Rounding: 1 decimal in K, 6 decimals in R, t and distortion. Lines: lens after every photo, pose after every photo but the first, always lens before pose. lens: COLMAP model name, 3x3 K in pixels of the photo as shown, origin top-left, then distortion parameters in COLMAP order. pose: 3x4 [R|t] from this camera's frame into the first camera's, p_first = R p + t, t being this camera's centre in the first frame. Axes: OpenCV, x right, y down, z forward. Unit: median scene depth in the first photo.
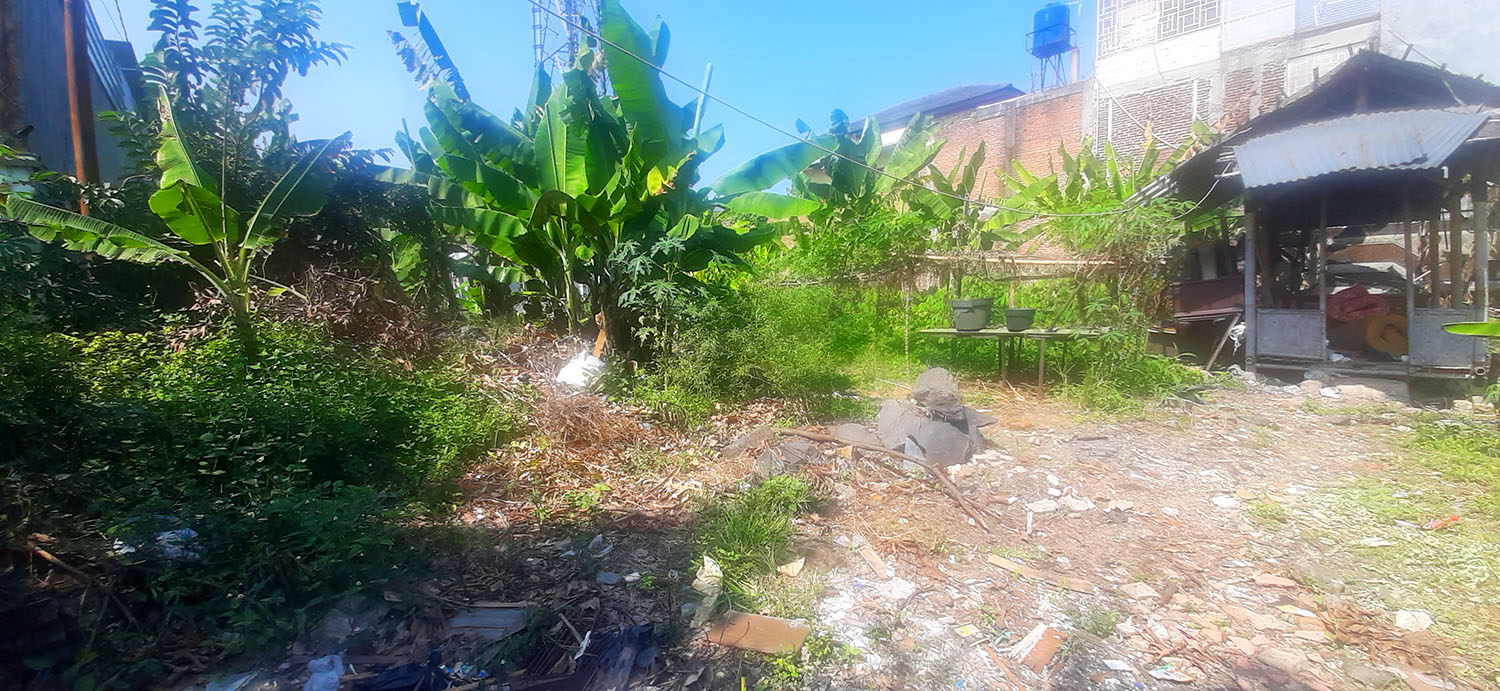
lens RADIAL K [[579.3, 0, 750.0], [0, 579.3, 345.5], [0, 0, 1]] dist [-0.000168, -0.011812]
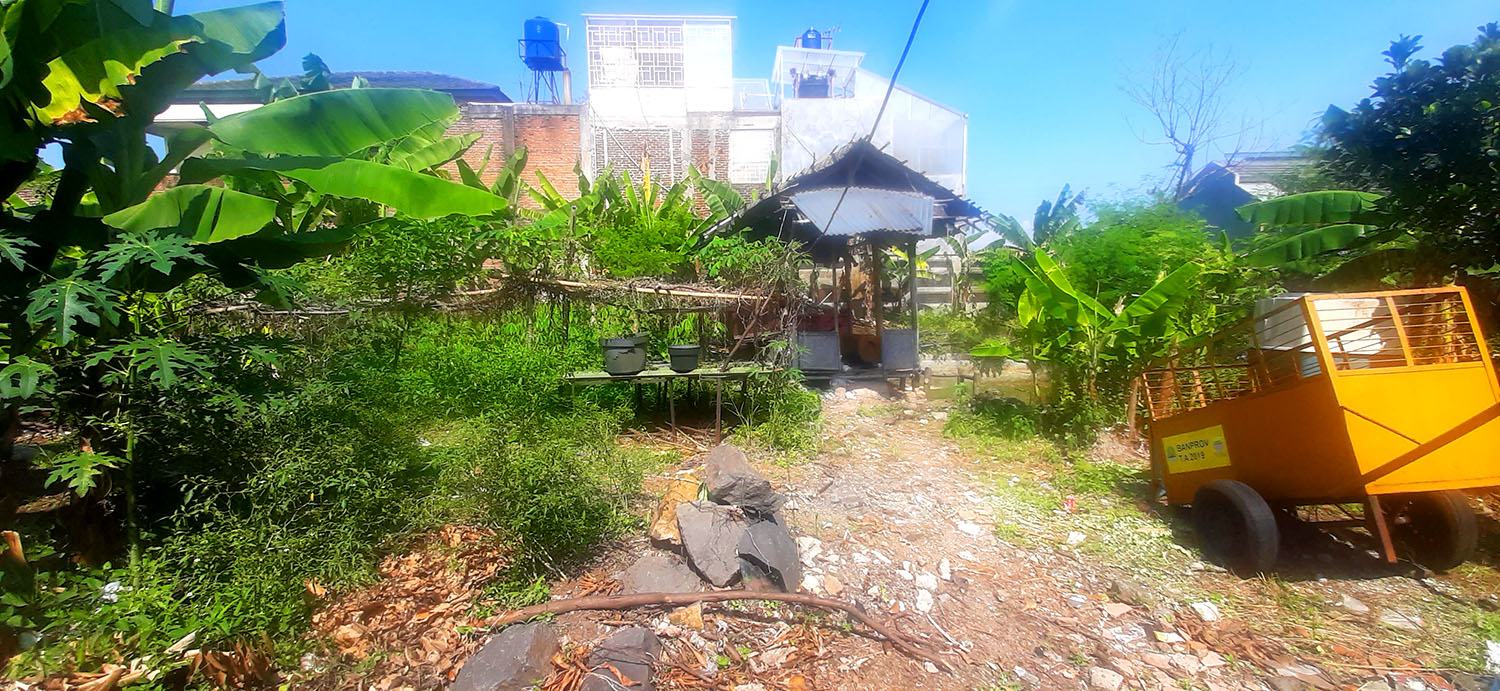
lens RADIAL K [[579.3, 0, 750.0], [0, 579.3, 345.5], [0, 0, 1]] dist [-0.000168, -0.011812]
pose [[0.624255, -0.052497, 0.779455, -0.080159], [0.062629, 0.997891, 0.017050, -0.034532], [-0.778706, 0.038173, 0.626226, 0.167684]]
